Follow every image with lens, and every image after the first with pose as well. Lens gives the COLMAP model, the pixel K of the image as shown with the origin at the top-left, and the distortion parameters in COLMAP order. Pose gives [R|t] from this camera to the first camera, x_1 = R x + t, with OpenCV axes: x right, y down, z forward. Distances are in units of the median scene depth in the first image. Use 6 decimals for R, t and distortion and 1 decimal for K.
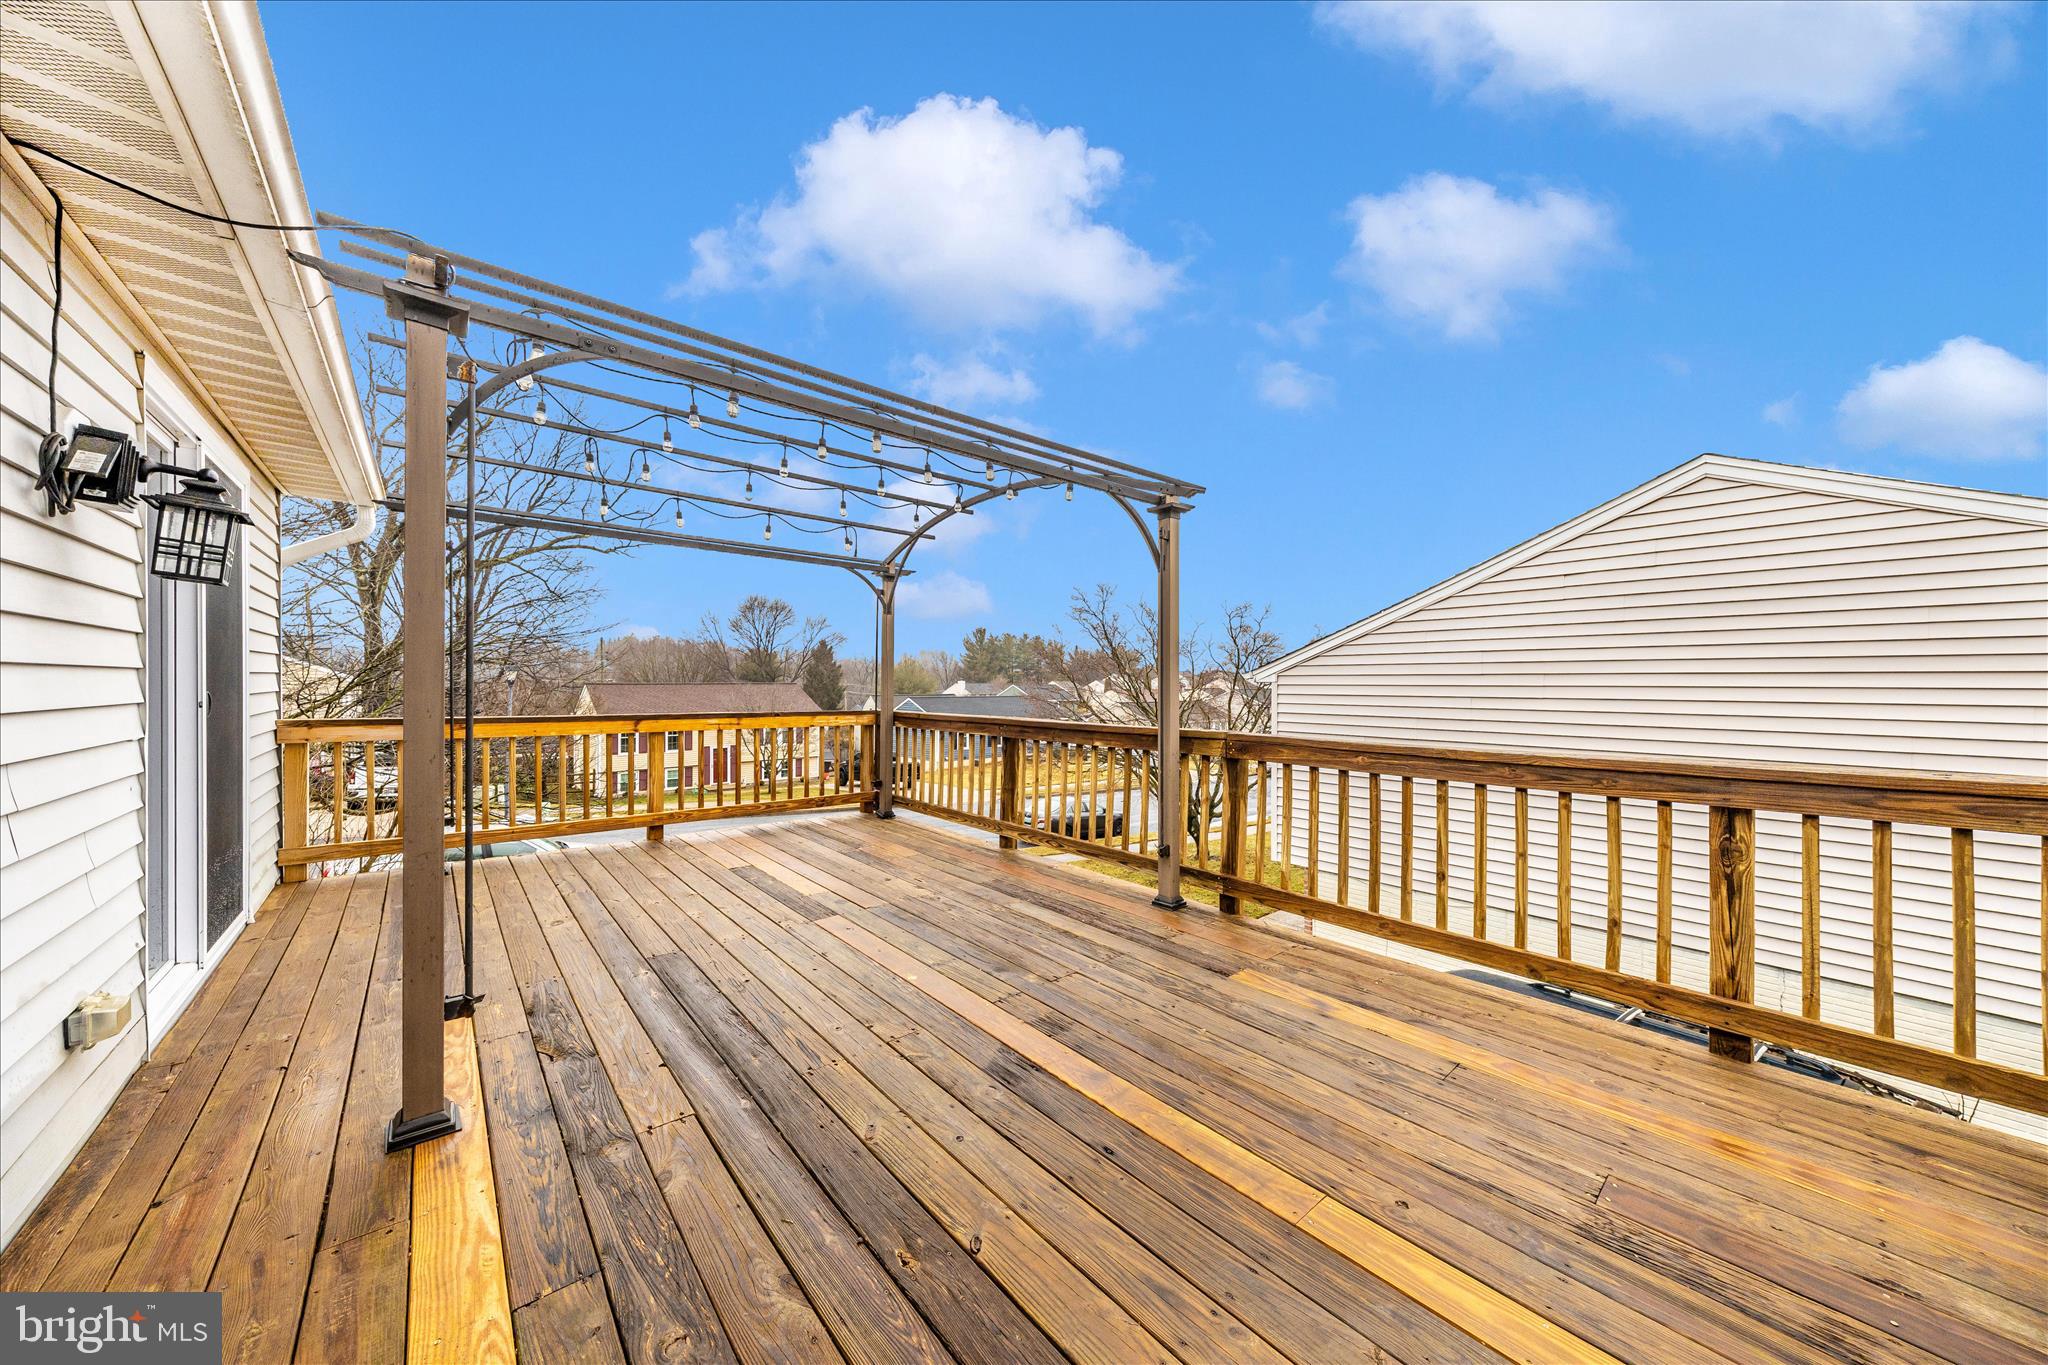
lens RADIAL K [[699.3, 0, 1024.0], [0, 699.3, 682.5], [0, 0, 1]] dist [0.027639, 0.000004]
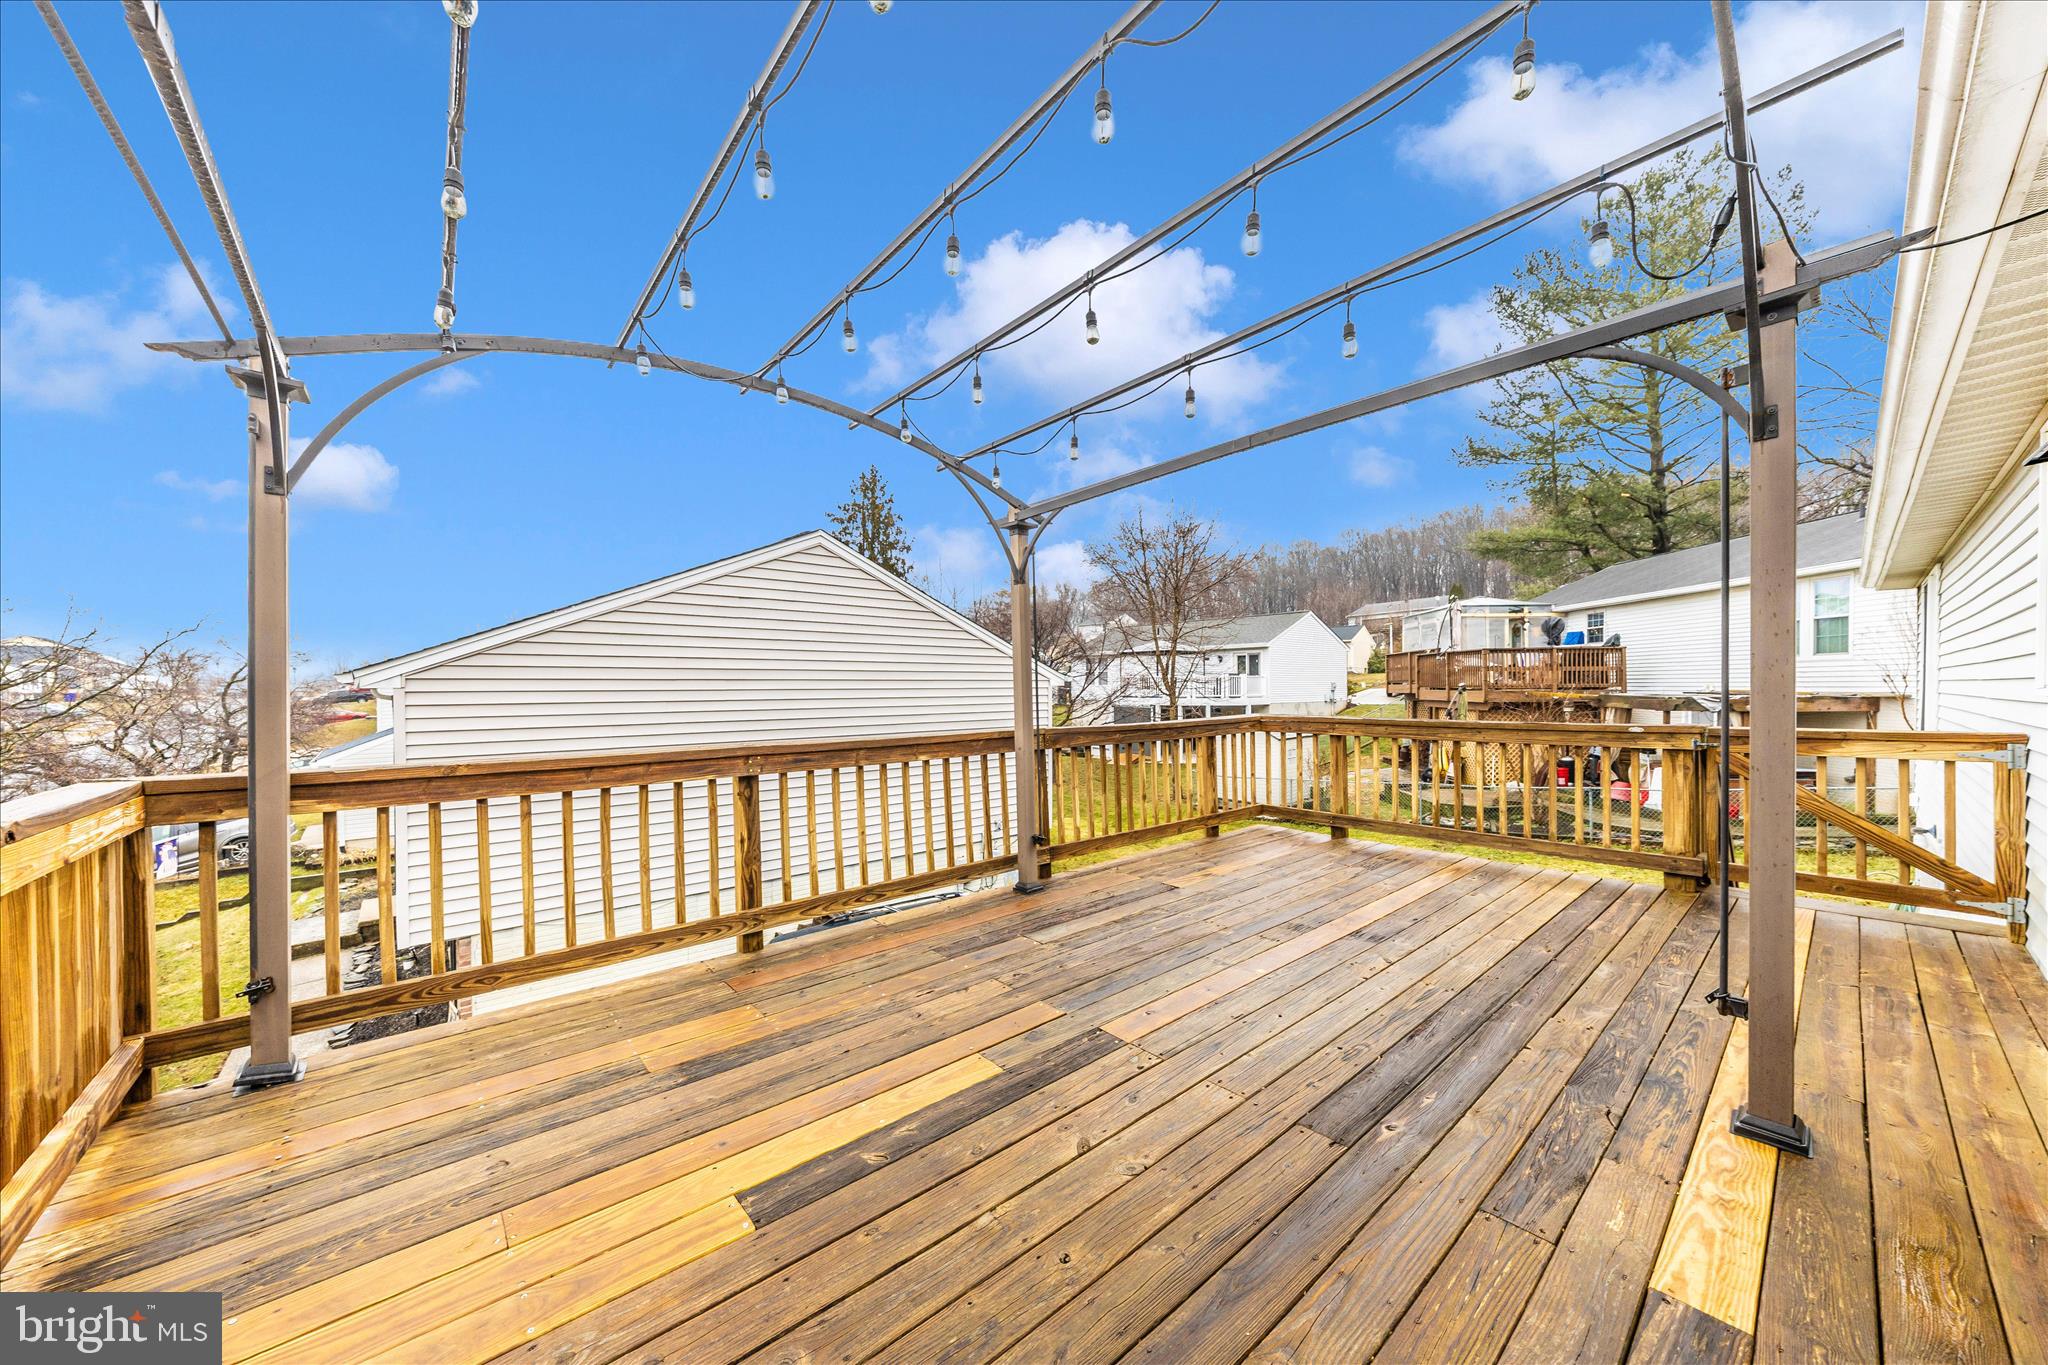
lens RADIAL K [[718.1, 0, 1024.0], [0, 718.1, 682.5], [0, 0, 1]] dist [0.015868, -0.000061]
pose [[-0.019880, 0.004476, 0.999792, -0.905845], [0.002363, 0.999987, -0.004430, -0.003816], [-0.999800, 0.002275, -0.019890, 1.014797]]
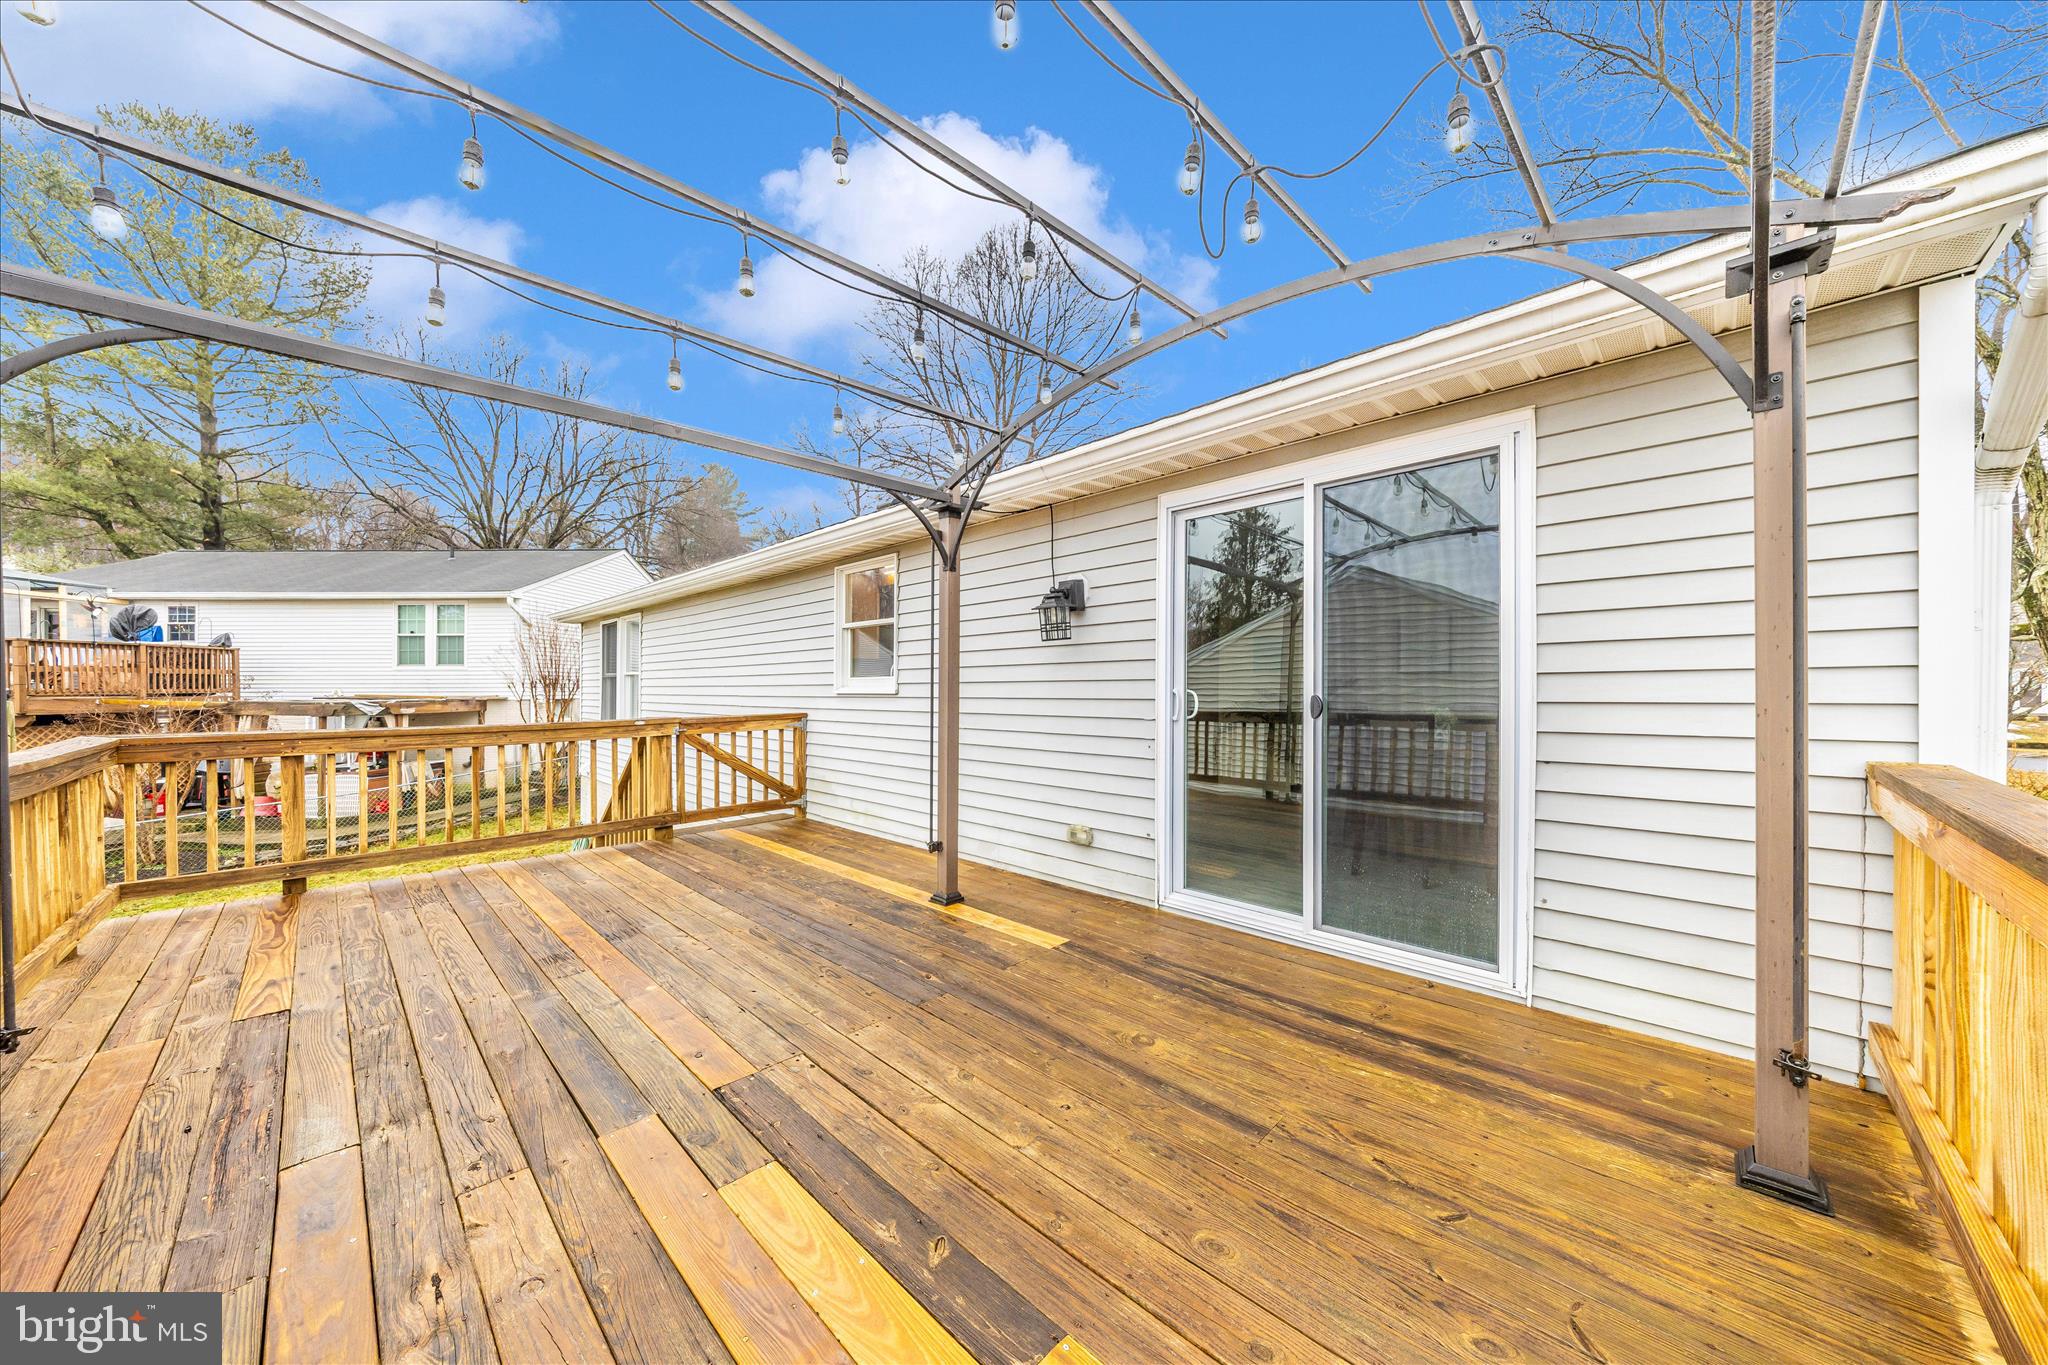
lens RADIAL K [[691.7, 0, 1015.2], [0, 691.7, 693.4], [0, 0, 1]] dist [-0.000791, -0.000052]
pose [[-0.996496, 0.002503, -0.083604, -0.436277], [0.001991, 0.999979, 0.006209, 0.000760], [0.083617, 0.006021, -0.996480, 1.482711]]
